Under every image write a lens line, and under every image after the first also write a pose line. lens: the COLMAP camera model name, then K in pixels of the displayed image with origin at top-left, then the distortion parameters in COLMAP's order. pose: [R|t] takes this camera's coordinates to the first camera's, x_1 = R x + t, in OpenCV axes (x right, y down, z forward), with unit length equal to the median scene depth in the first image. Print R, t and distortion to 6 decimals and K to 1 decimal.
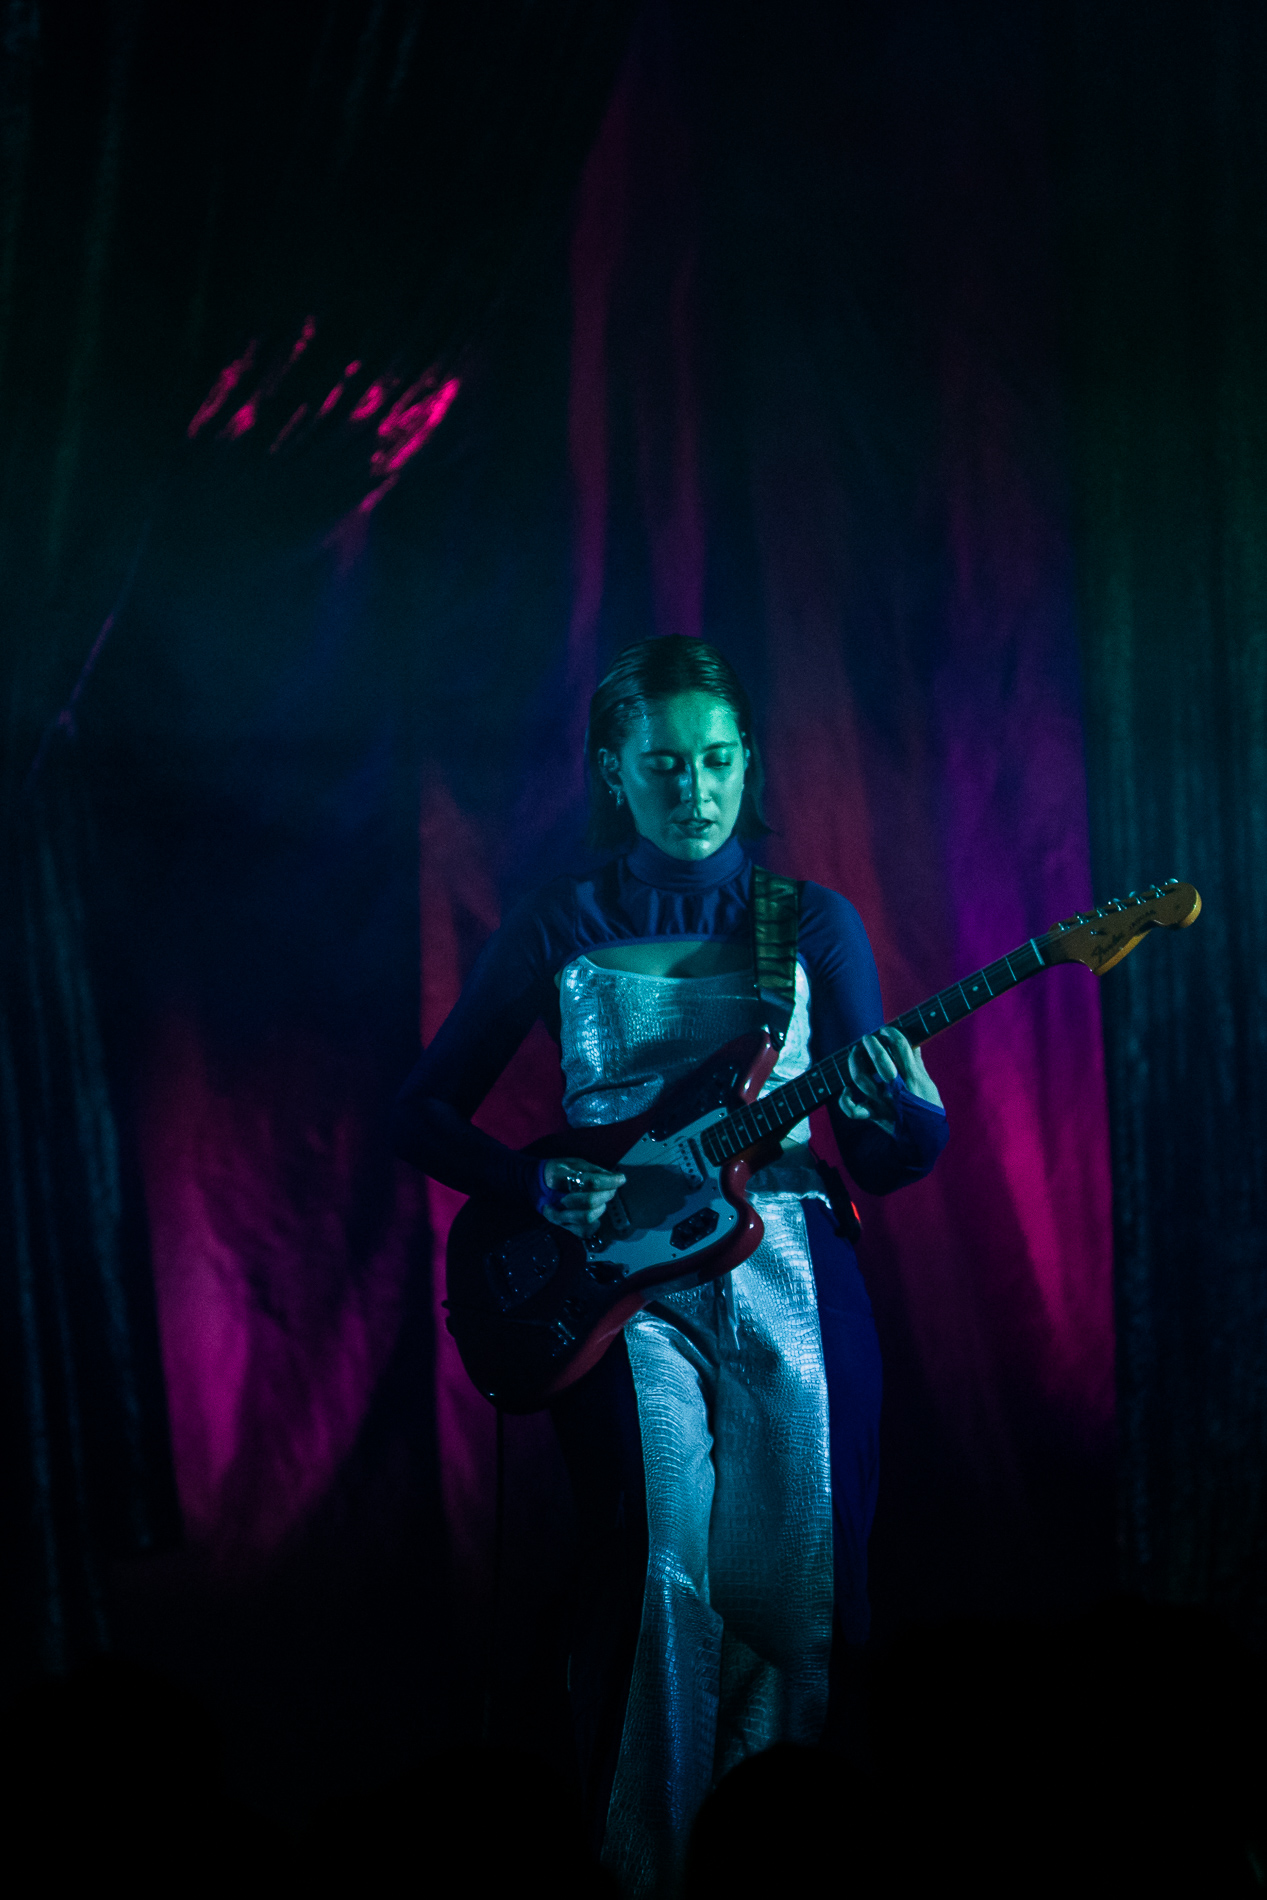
lens RADIAL K [[12162.6, 0, 634.3], [0, 12162.6, 1028.1], [0, 0, 1]] dist [2.136284, -10.025003]
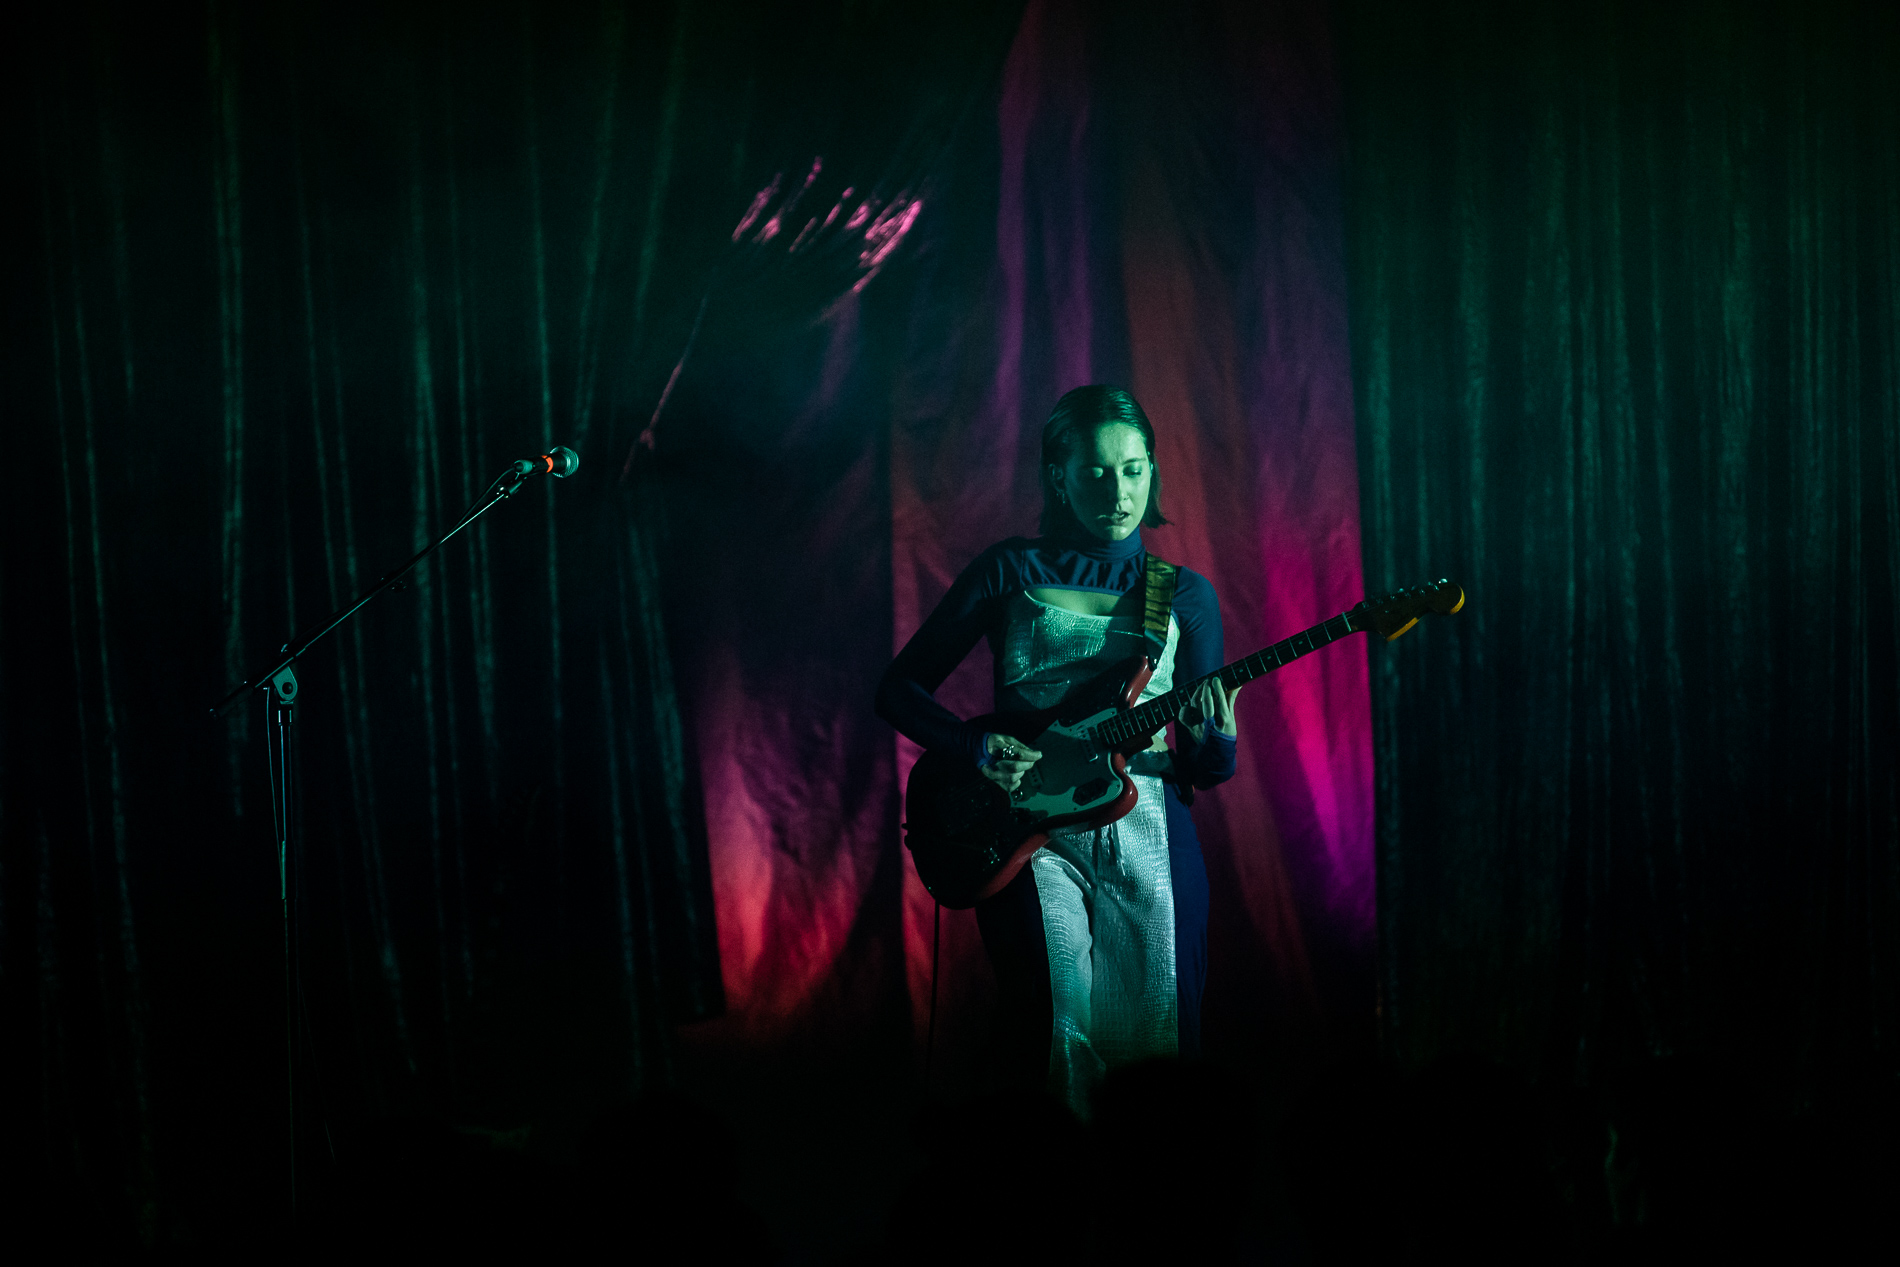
lens RADIAL K [[10947.3, 0, 986.9], [0, 10947.3, 636.7], [0, 0, 1]] dist [3.193627, 0.619839]
pose [[0.999860, 0.002967, -0.016485, 0.014769], [-0.003100, 0.999962, -0.008097, 0.008526], [0.016461, 0.008147, 0.999831, -0.289346]]
